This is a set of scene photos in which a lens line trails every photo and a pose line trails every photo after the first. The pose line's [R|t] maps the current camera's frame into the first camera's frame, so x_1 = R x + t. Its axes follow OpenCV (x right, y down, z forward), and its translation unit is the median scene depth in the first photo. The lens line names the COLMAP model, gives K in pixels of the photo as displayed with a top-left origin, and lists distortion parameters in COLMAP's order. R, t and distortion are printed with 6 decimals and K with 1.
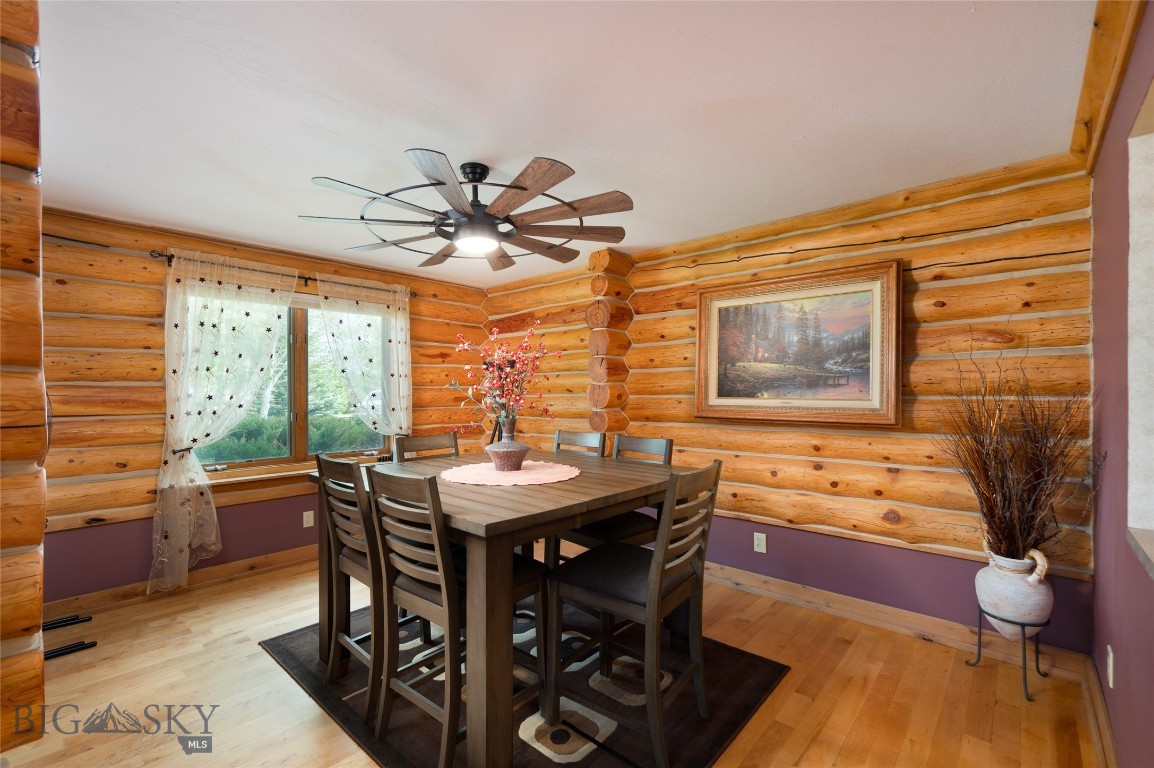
lens RADIAL K [[504.0, 0, 575.9], [0, 504.0, 391.4], [0, 0, 1]] dist [-0.003203, -0.000325]
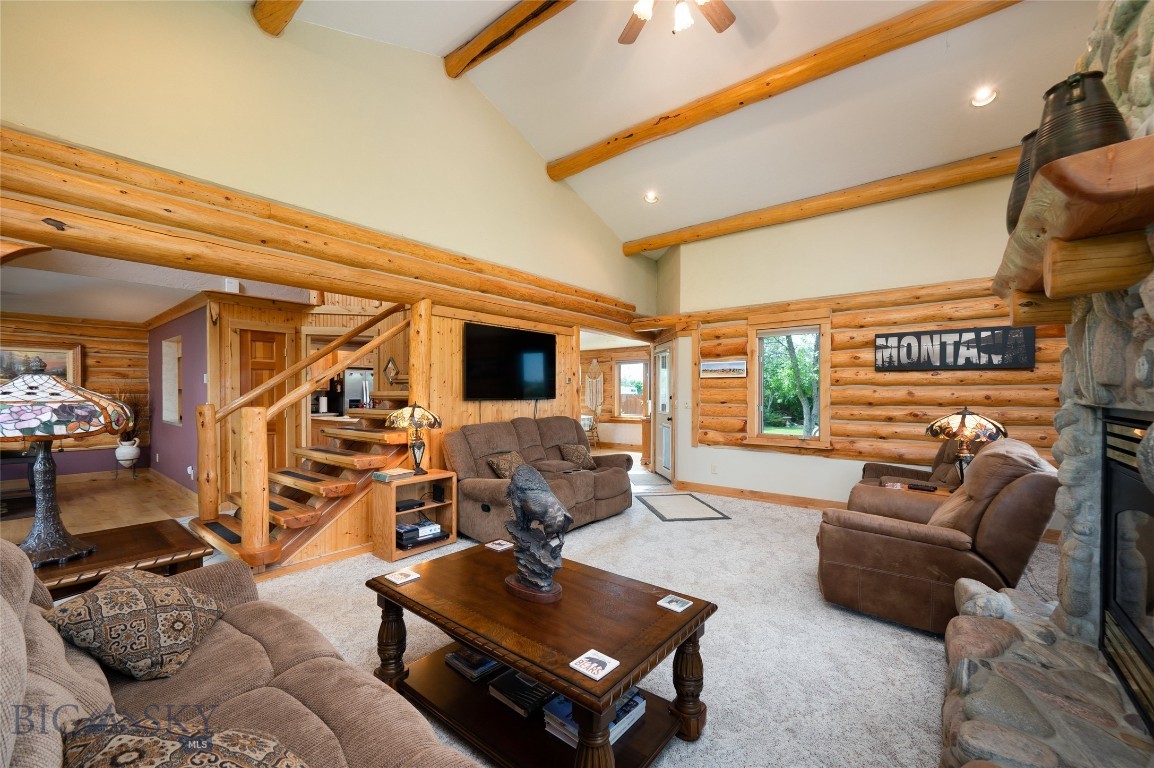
lens RADIAL K [[453.8, 0, 572.3], [0, 453.8, 395.2], [0, 0, 1]] dist [-0.001019, -0.000078]
pose [[-0.039010, -0.000123, 0.999239, -2.066066], [0.003980, 0.999992, 0.000278, 0.027200], [-0.999231, 0.003988, -0.039009, -1.682963]]
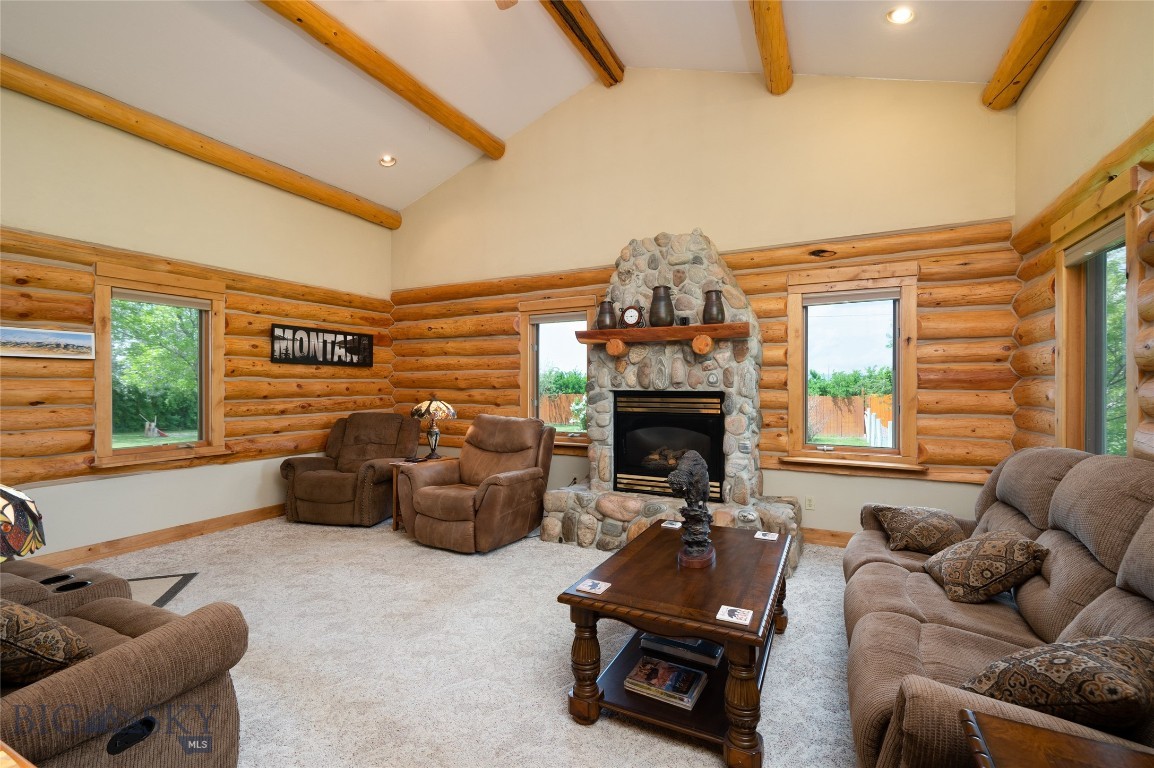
lens RADIAL K [[504.0, 0, 569.4], [0, 504.0, 381.4], [0, 0, 1]] dist [-0.003203, -0.000325]
pose [[-0.970005, 0.005565, -0.243020, 4.216223], [0.006403, 0.999976, -0.002661, -0.008994], [0.242999, -0.004137, -0.970018, 2.957955]]
